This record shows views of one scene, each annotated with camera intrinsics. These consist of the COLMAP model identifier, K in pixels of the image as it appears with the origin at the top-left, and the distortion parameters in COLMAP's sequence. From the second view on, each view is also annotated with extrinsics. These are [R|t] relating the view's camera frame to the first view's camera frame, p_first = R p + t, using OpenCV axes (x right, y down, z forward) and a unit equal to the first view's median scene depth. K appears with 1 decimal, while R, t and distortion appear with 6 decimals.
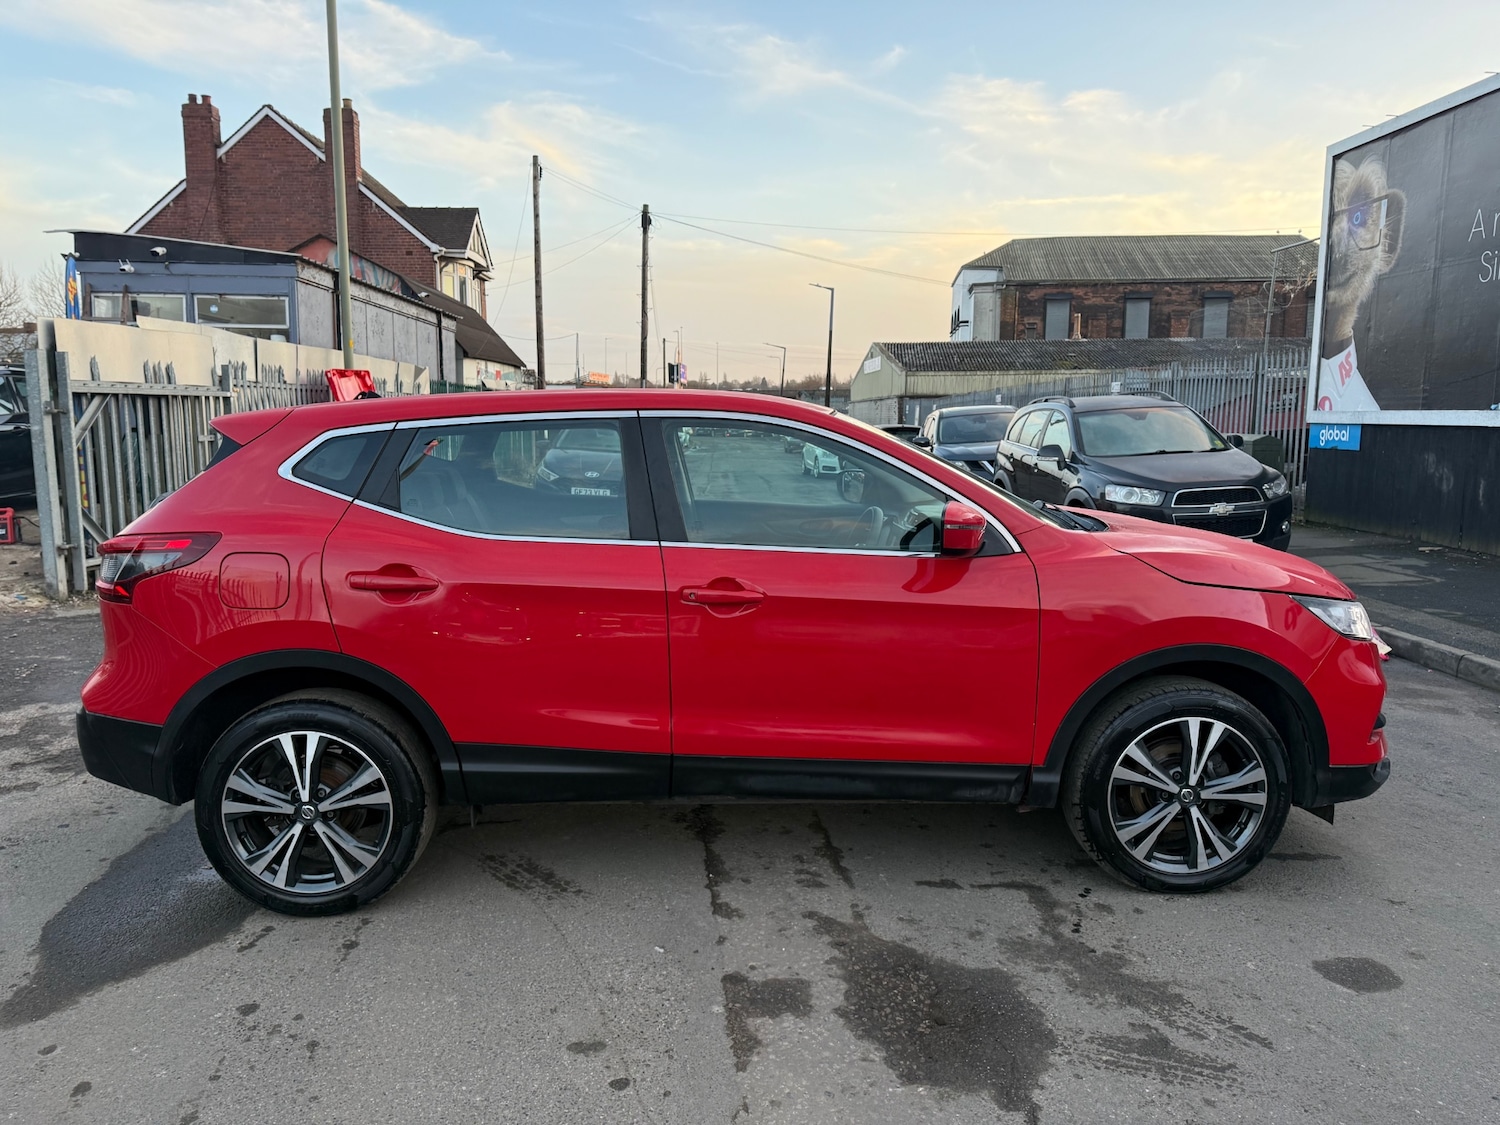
lens RADIAL K [[1035.7, 0, 755.3], [0, 1035.7, 581.2], [0, 0, 1]] dist [0.073240, -0.111488]
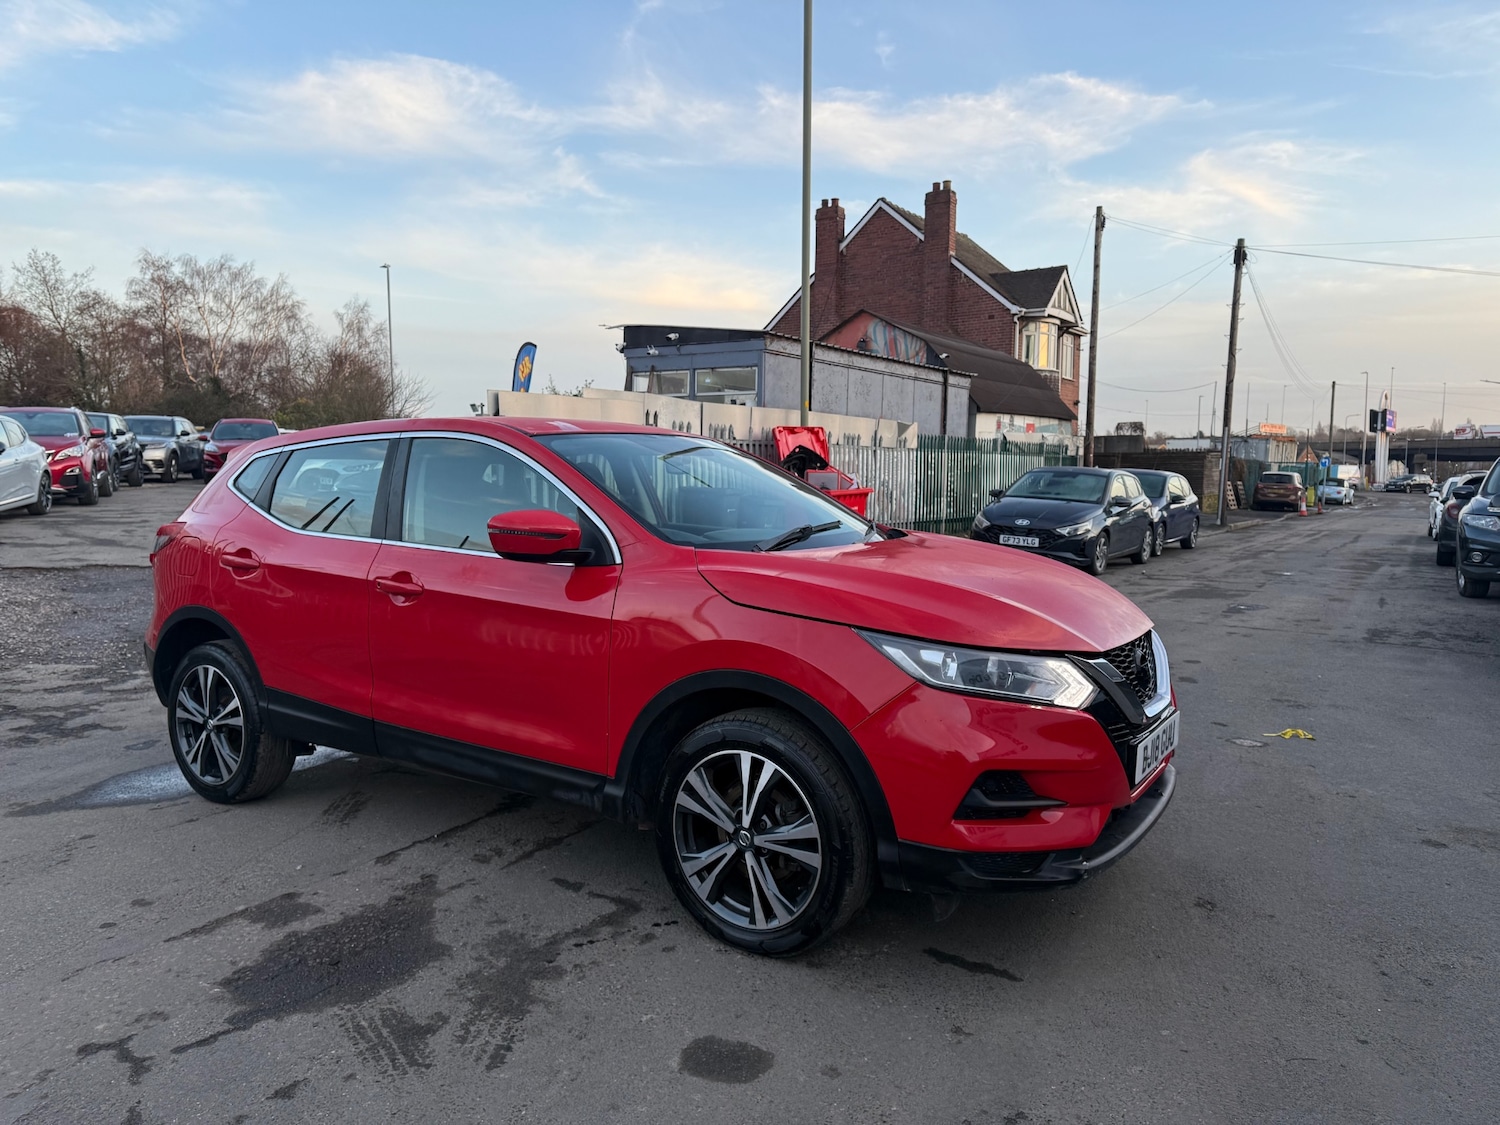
lens RADIAL K [[1036.7, 0, 754.0], [0, 1036.7, 582.1], [0, 0, 1]] dist [0.095836, -0.147215]
pose [[0.816221, 0.055181, -0.575099, 0.771979], [-0.086667, 0.995859, -0.027452, 0.005294], [0.571203, 0.072249, 0.817623, 0.204690]]
